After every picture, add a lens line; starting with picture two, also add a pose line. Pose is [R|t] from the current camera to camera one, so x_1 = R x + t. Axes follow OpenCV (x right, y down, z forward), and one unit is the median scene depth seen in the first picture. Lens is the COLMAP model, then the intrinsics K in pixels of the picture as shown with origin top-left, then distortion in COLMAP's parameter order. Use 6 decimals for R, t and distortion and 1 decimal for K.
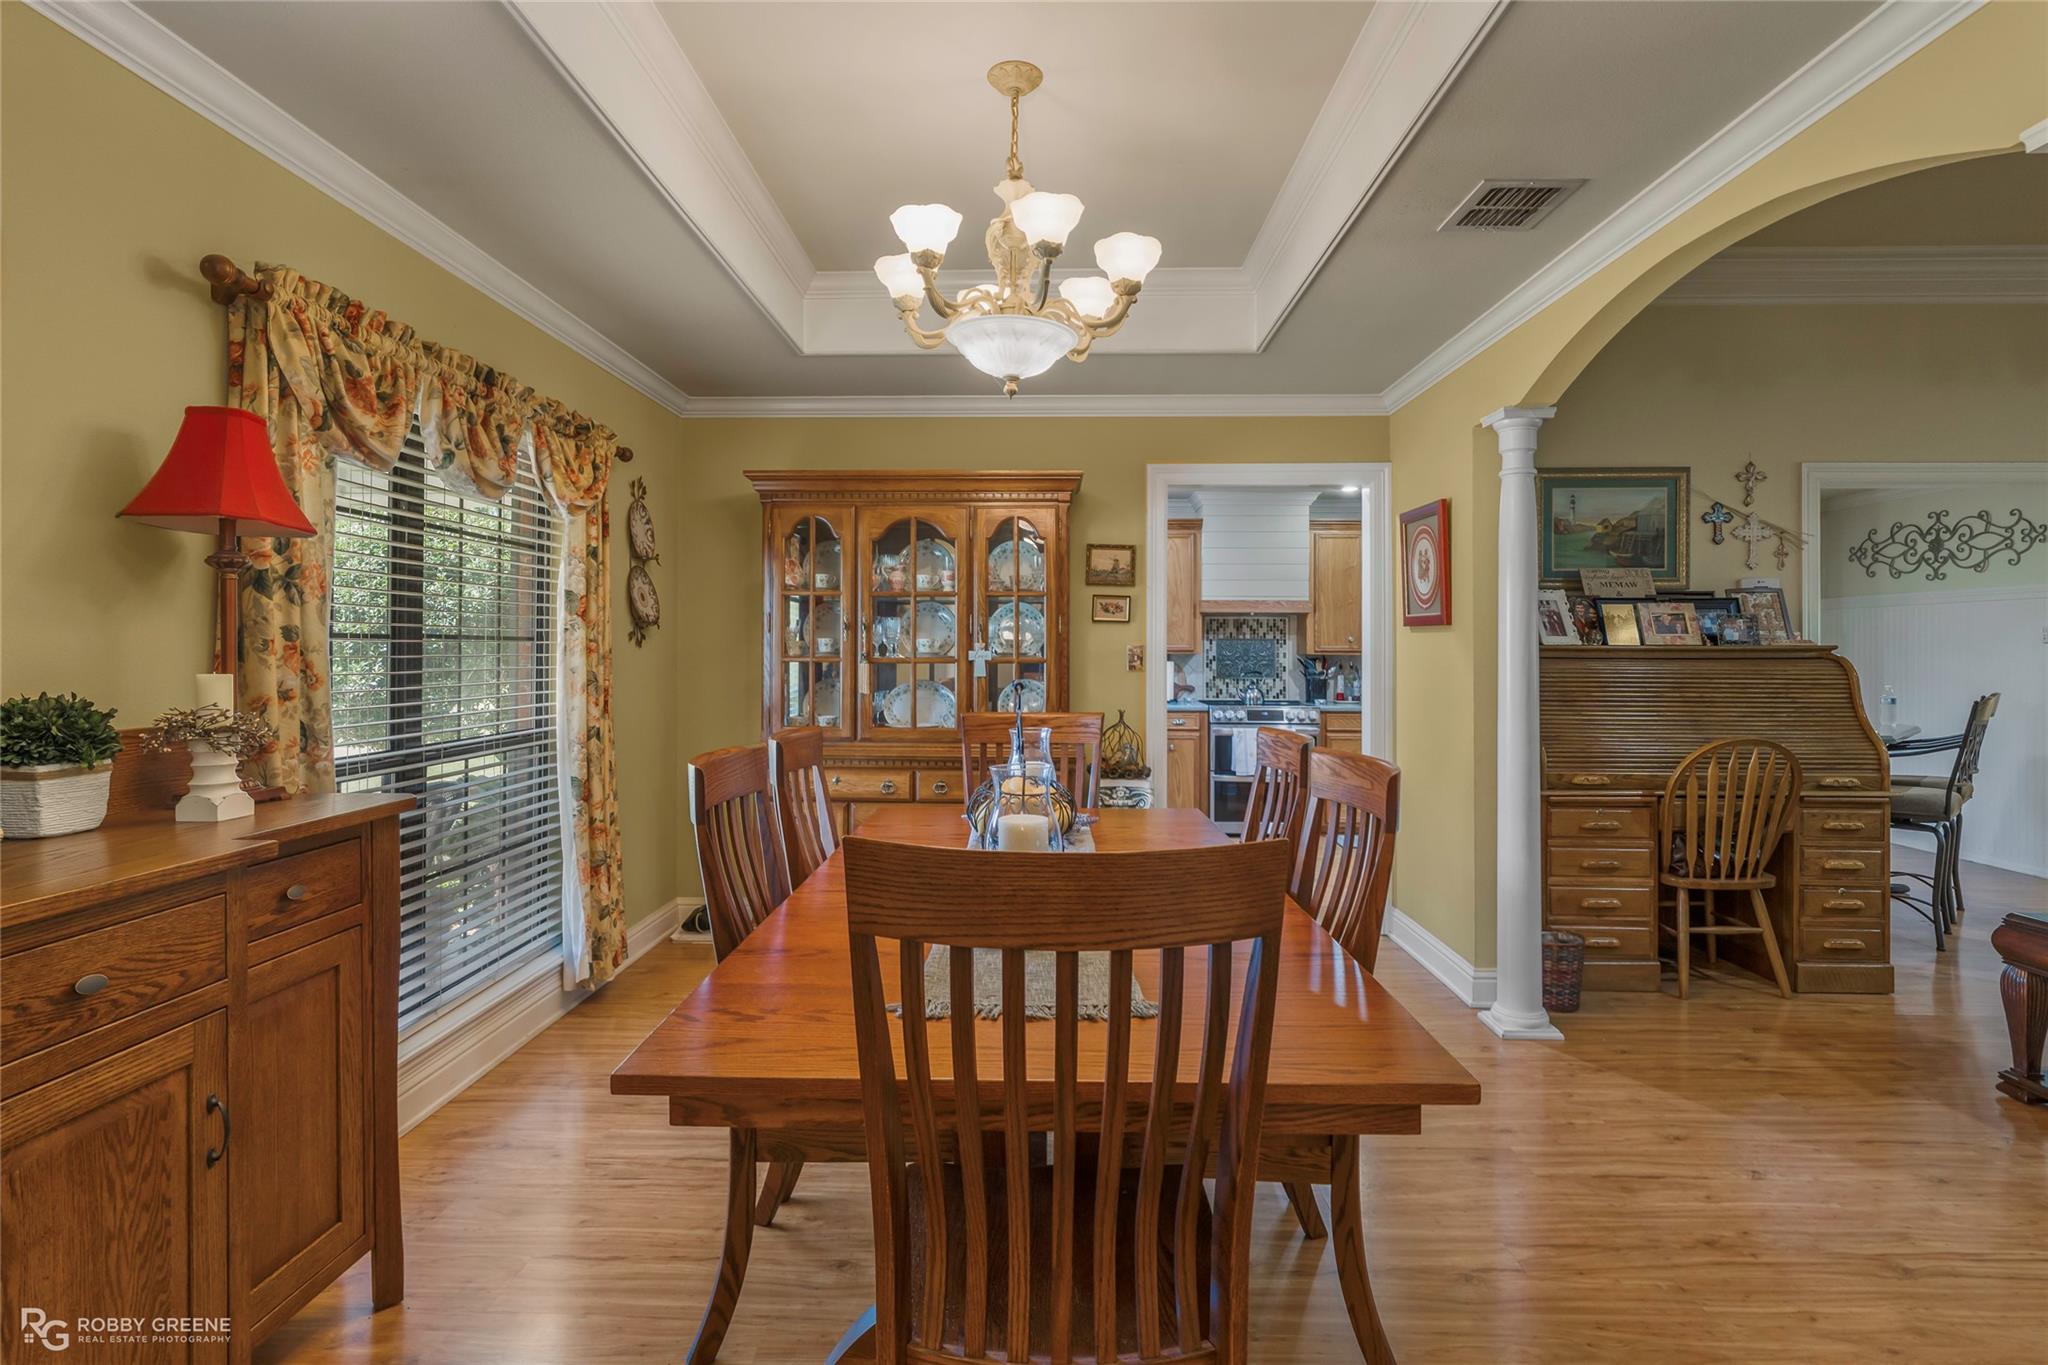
lens RADIAL K [[988.0, 0, 1031.7], [0, 988.0, 690.1], [0, 0, 1]] dist [-0.000856, -0.000247]
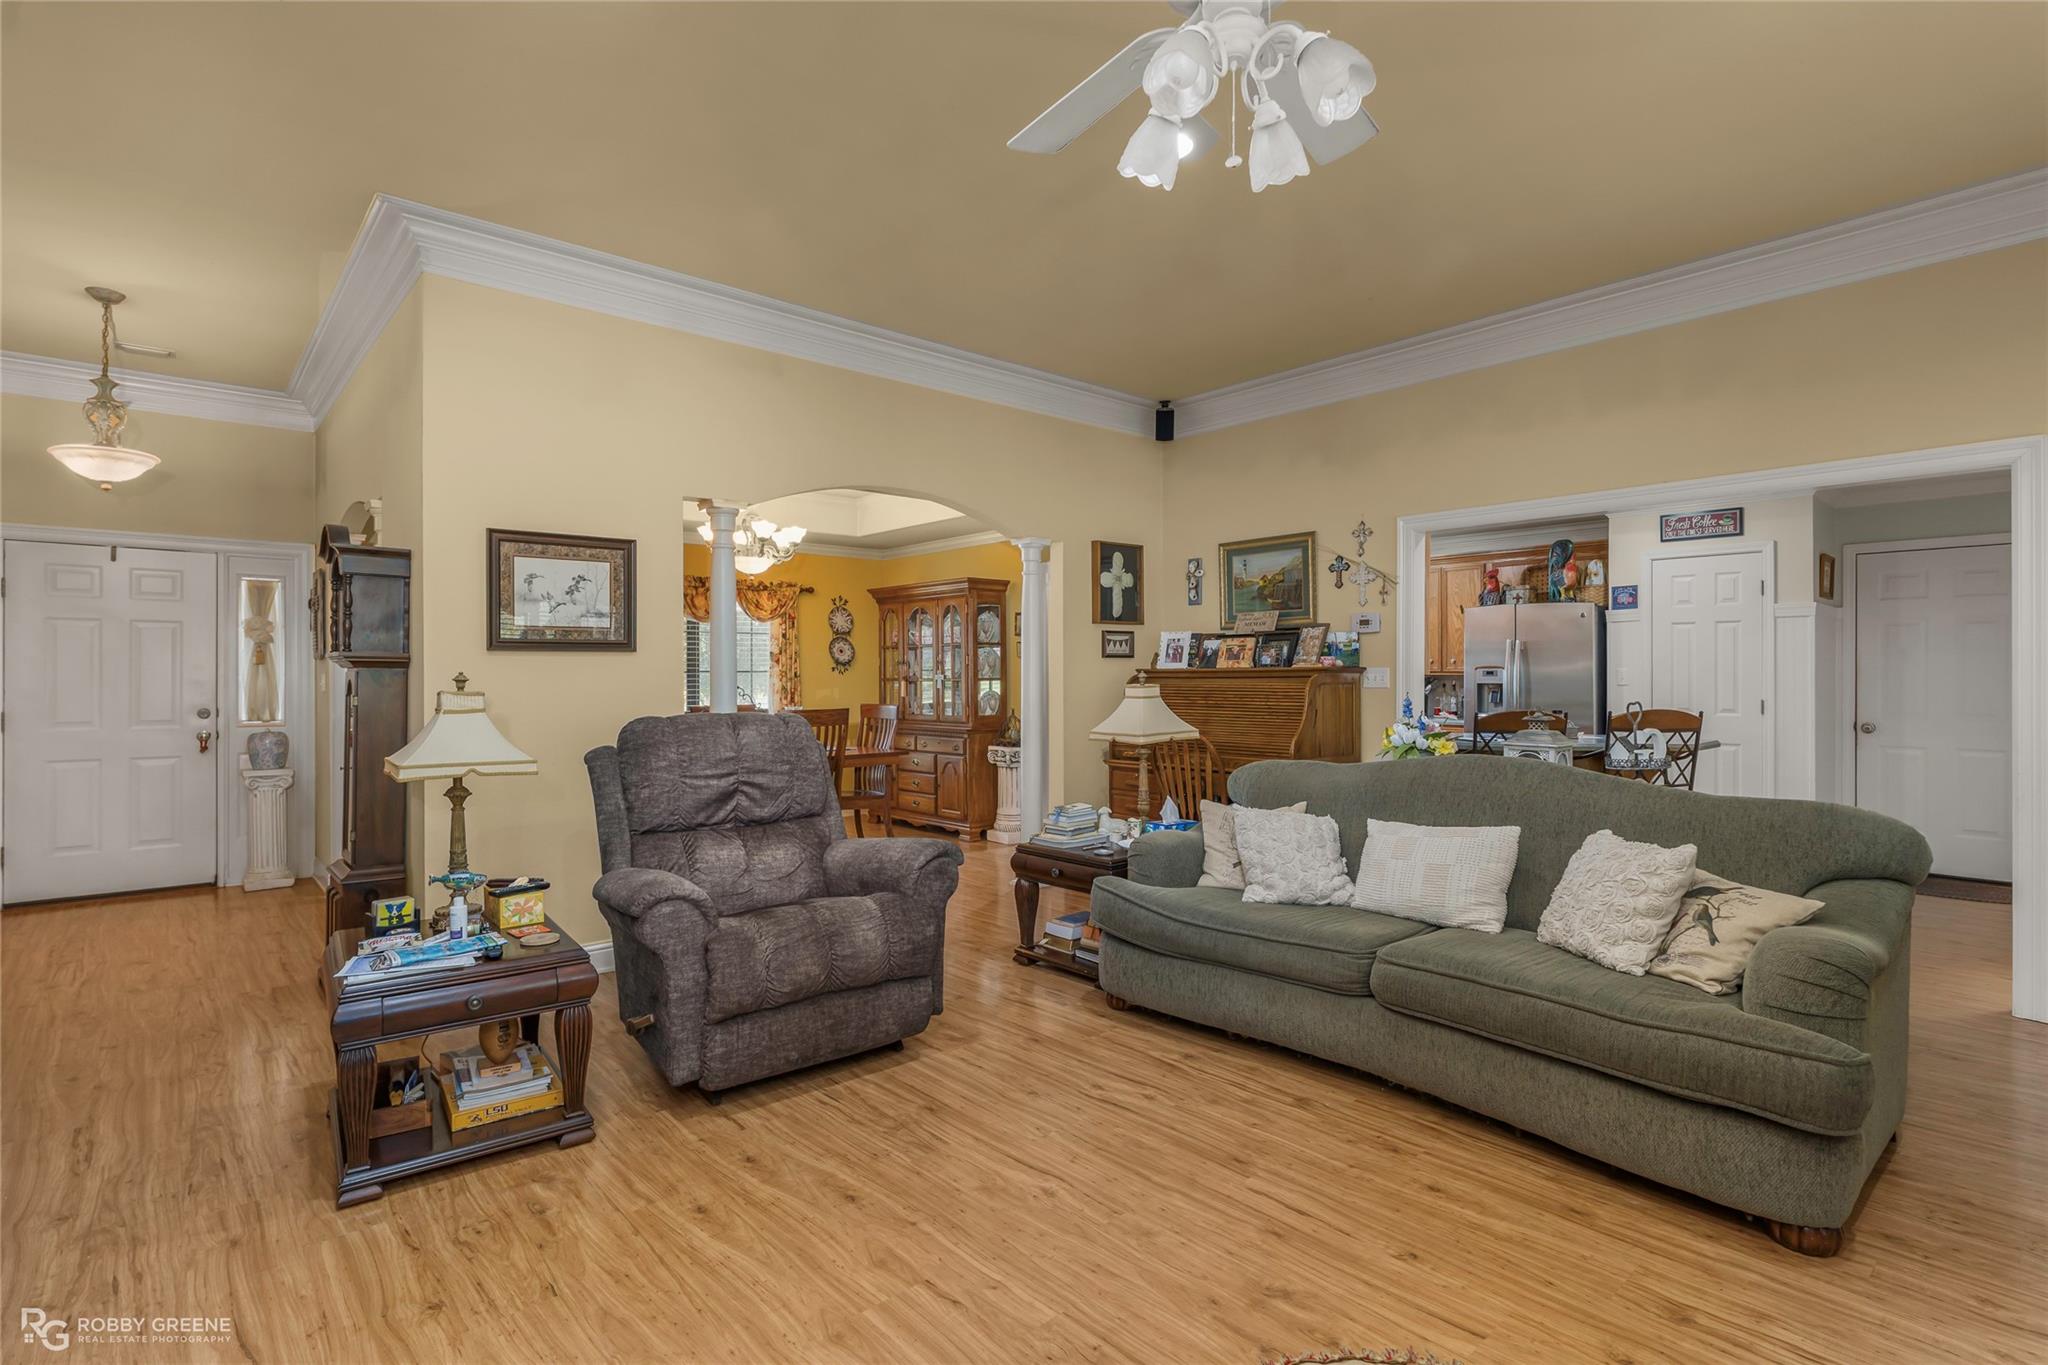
lens RADIAL K [[988.0, 0, 1022.7], [0, 988.0, 679.0], [0, 0, 1]] dist [-0.000856, -0.000247]
pose [[0.669182, -0.003332, -0.743091, 1.376487], [-0.023420, 0.999399, -0.025572, 0.012629], [0.742730, 0.034515, 0.668701, -0.158078]]
